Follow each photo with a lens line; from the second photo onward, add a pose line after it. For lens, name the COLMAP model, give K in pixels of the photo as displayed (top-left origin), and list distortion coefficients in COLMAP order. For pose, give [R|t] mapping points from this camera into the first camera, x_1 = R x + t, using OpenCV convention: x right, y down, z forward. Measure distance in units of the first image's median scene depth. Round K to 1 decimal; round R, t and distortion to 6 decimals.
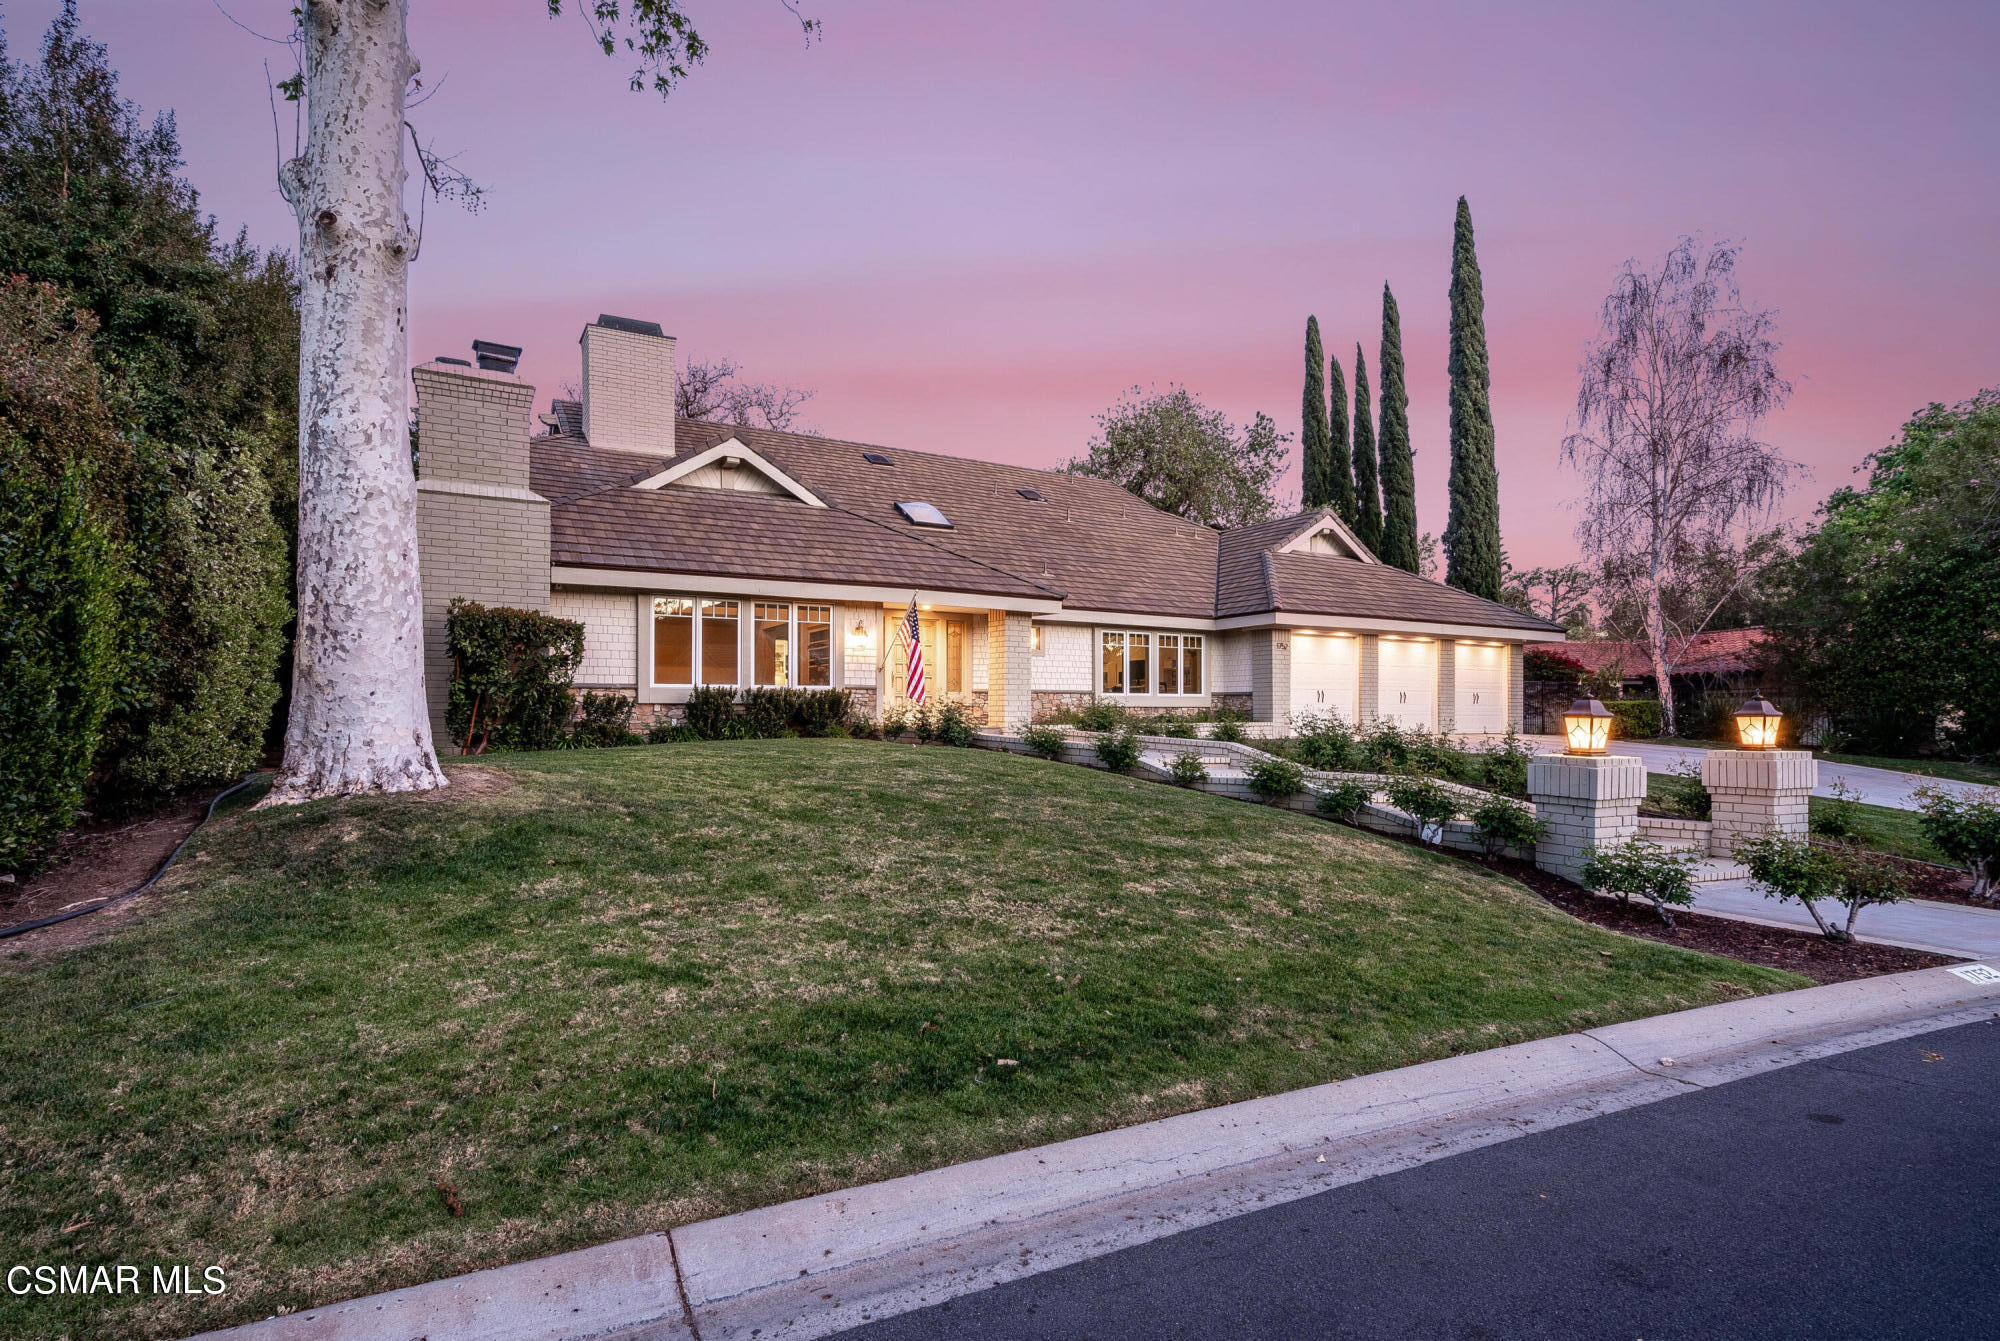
lens RADIAL K [[918.7, 0, 1000.1], [0, 918.7, 699.1], [0, 0, 1]] dist [-0.000771, -0.000666]
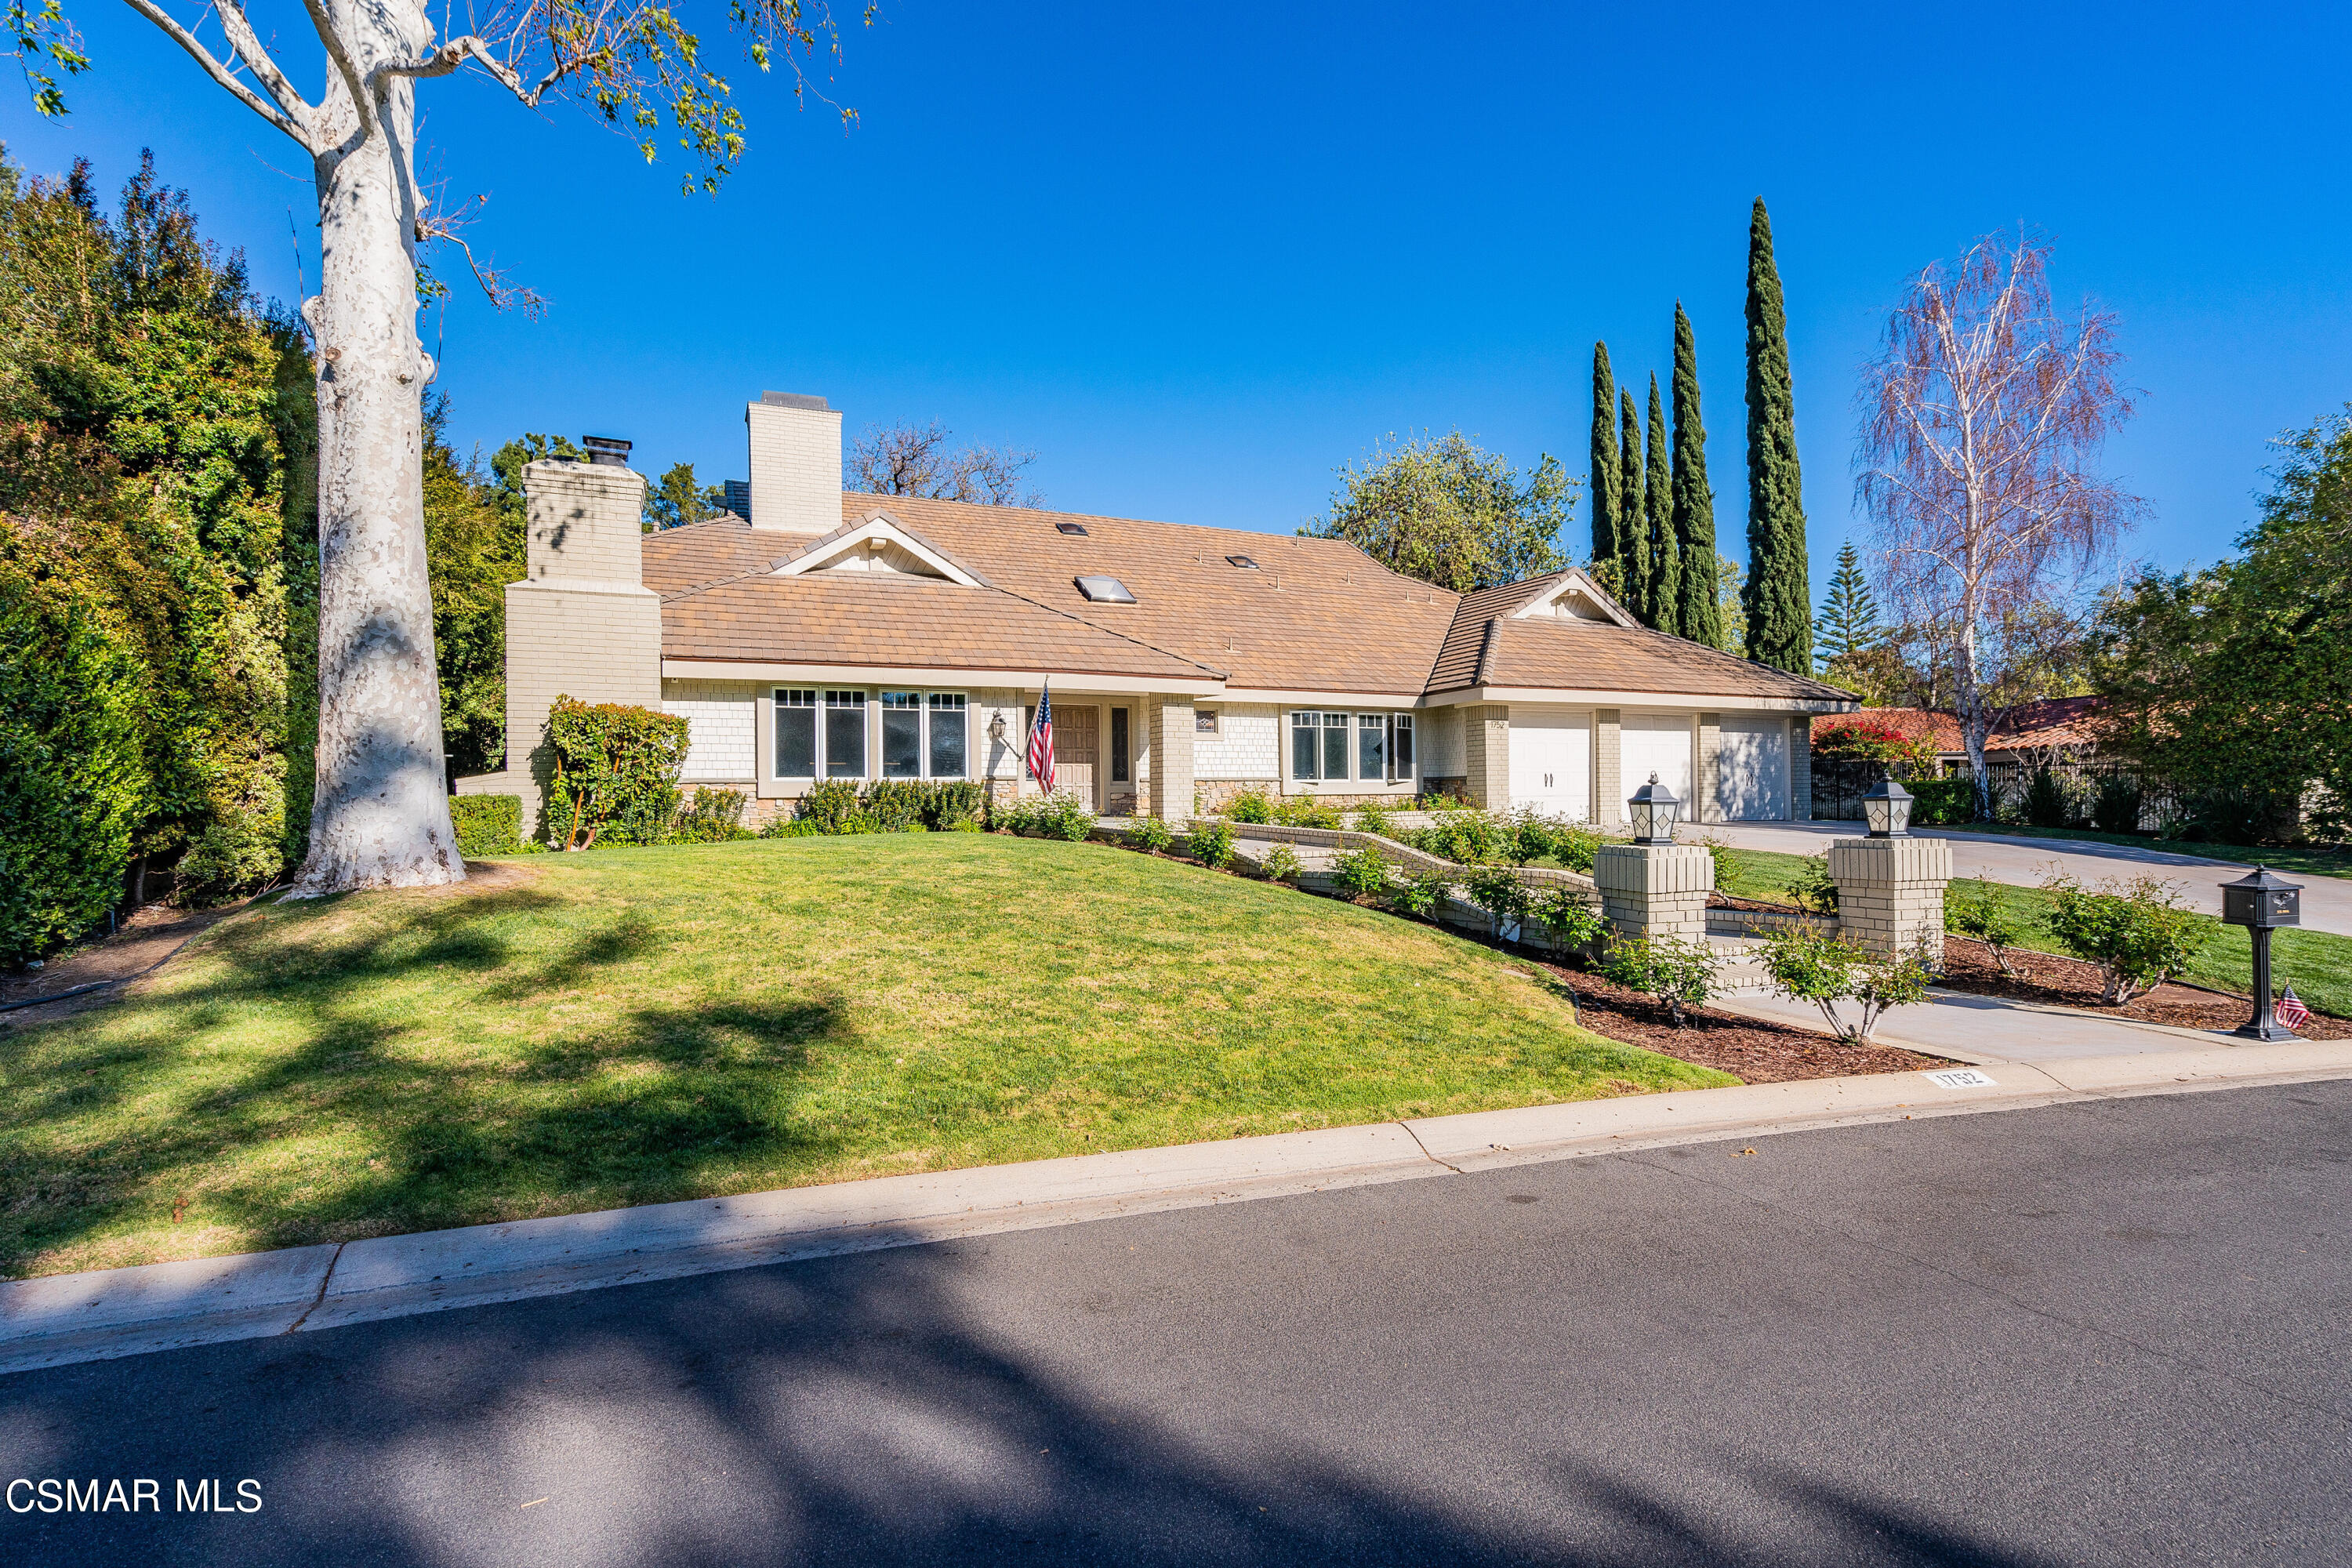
lens RADIAL K [[1029.6, 0, 1176.0], [0, 1029.6, 784.0], [0, 0, 1]] dist [-0.003860, 0.000518]
pose [[0.995291, -0.012435, -0.096136, 0.176991], [0.012236, 0.999922, -0.002655, -0.002152], [0.096162, 0.001466, 0.995365, -0.050471]]
